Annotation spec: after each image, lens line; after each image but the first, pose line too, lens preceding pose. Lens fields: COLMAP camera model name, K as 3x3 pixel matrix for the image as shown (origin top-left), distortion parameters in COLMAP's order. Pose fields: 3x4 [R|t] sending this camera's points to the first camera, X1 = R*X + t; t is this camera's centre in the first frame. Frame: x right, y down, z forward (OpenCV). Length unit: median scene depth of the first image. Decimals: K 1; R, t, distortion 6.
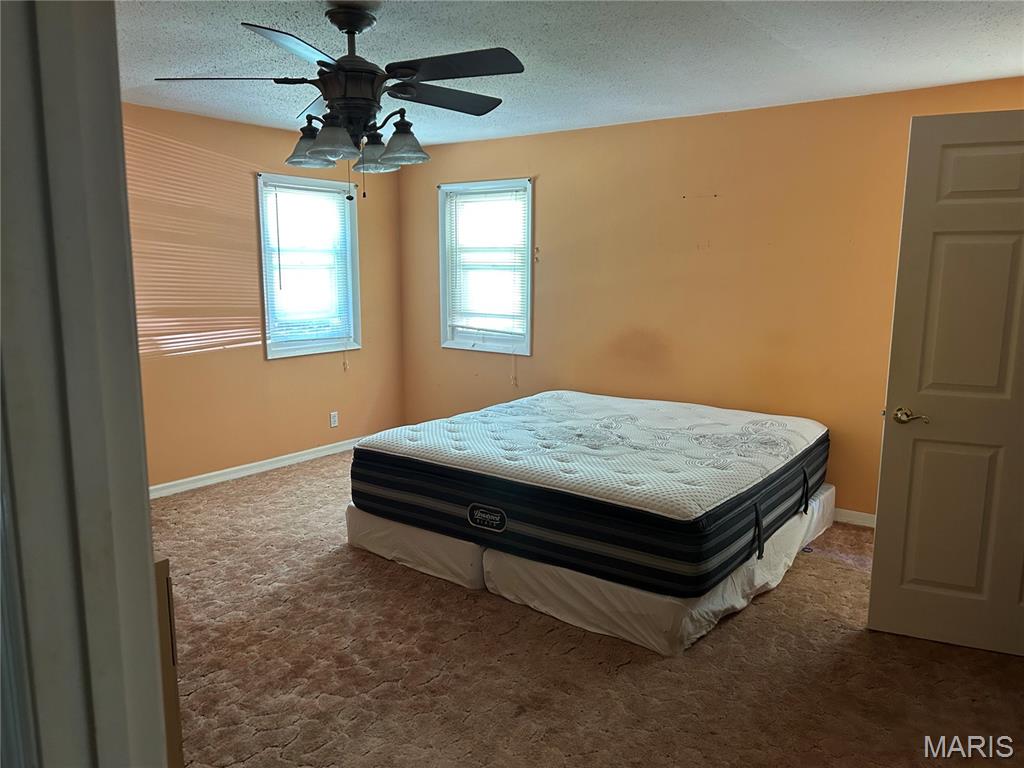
lens RADIAL K [[776.4, 0, 493.9], [0, 776.4, 397.5], [0, 0, 1]] dist [0.070182, -0.092689]
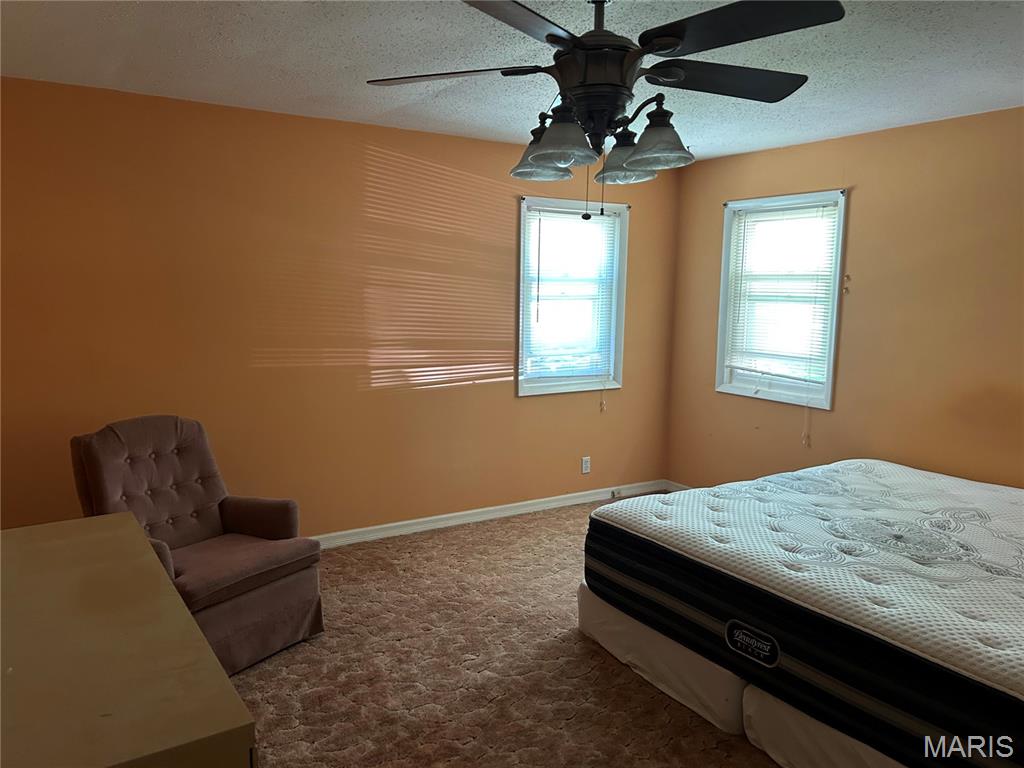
lens RADIAL K [[776.4, 0, 493.9], [0, 776.4, 397.5], [0, 0, 1]] dist [0.070182, -0.092689]
pose [[0.934691, 0.056864, -0.350884, 0.008332], [-0.067845, 0.997514, -0.019069, -0.037988], [0.348927, 0.041630, 0.936225, 0.173738]]
